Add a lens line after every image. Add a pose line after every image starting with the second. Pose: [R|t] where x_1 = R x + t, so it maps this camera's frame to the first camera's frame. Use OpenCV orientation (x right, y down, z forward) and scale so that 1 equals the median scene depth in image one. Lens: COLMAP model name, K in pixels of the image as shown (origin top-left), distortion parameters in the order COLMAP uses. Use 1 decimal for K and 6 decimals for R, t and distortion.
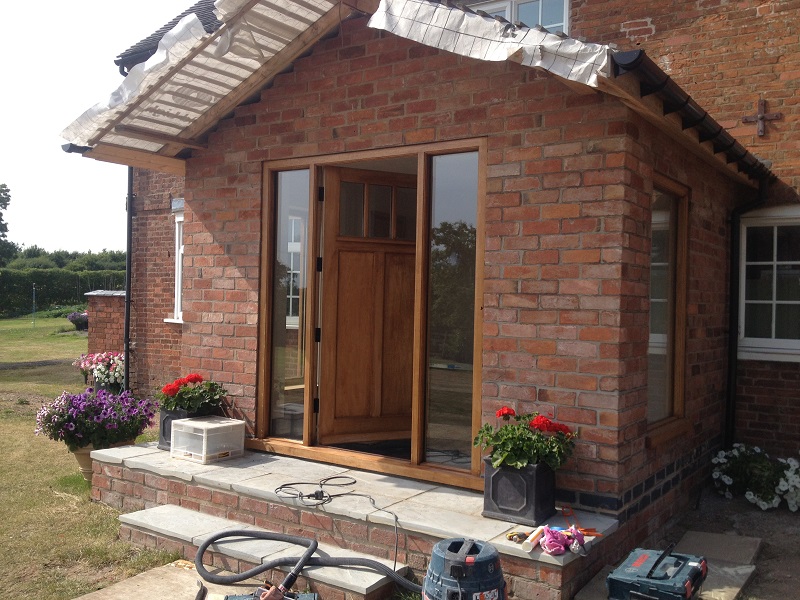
lens RADIAL K [[774.1, 0, 400.0], [0, 774.1, 300.0], [0, 0, 1]] dist [0.120120, -0.219707]
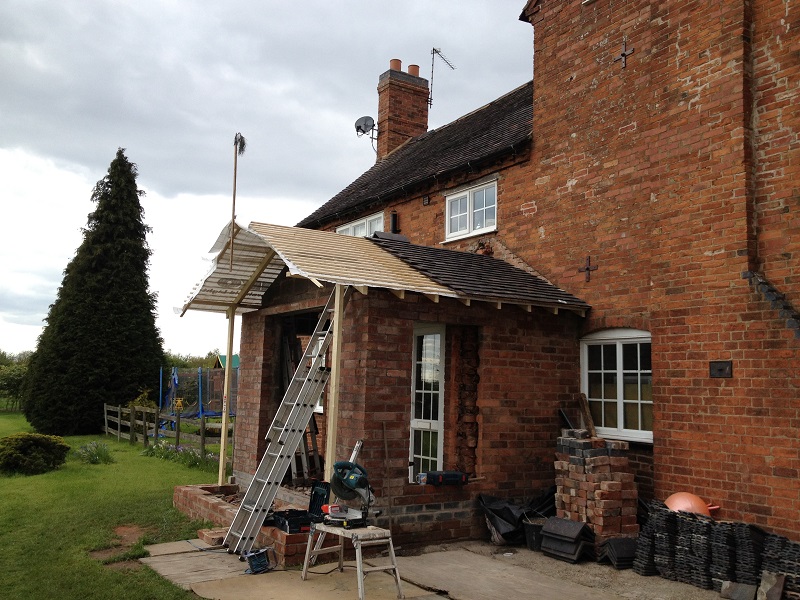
lens RADIAL K [[774.1, 0, 400.0], [0, 774.1, 300.0], [0, 0, 1]] dist [0.120120, -0.219707]
pose [[0.910268, -0.045027, -0.411564, 0.710762], [-0.006897, 0.992282, -0.123814, 0.000818], [0.413963, 0.115542, 0.902931, -0.393372]]
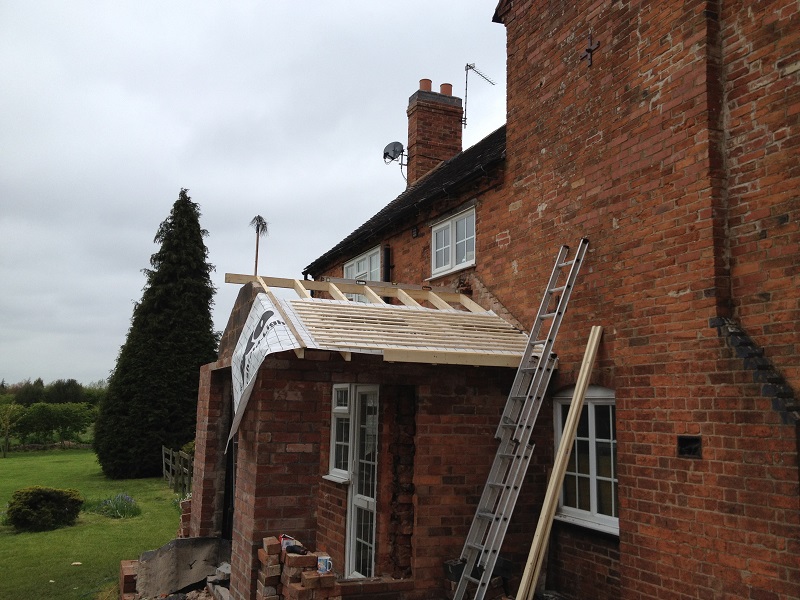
lens RADIAL K [[774.1, 0, 400.0], [0, 774.1, 300.0], [0, 0, 1]] dist [0.120120, -0.219707]
pose [[0.830875, -0.085512, -0.549850, 0.880662], [0.000276, 0.988185, -0.153265, -0.069174], [0.556459, 0.127192, 0.821082, -0.078131]]
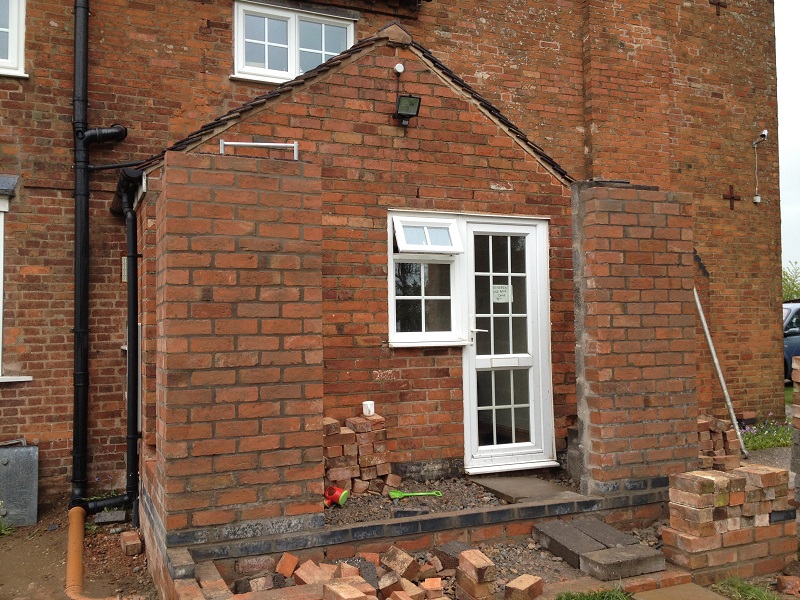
lens RADIAL K [[774.1, 0, 400.0], [0, 774.1, 300.0], [0, 0, 1]] dist [0.120120, -0.219707]
pose [[0.525084, 0.002301, 0.851047, -0.709989], [0.029549, 0.999344, -0.020933, -0.010751], [-0.850537, 0.036139, 0.524671, 0.472122]]
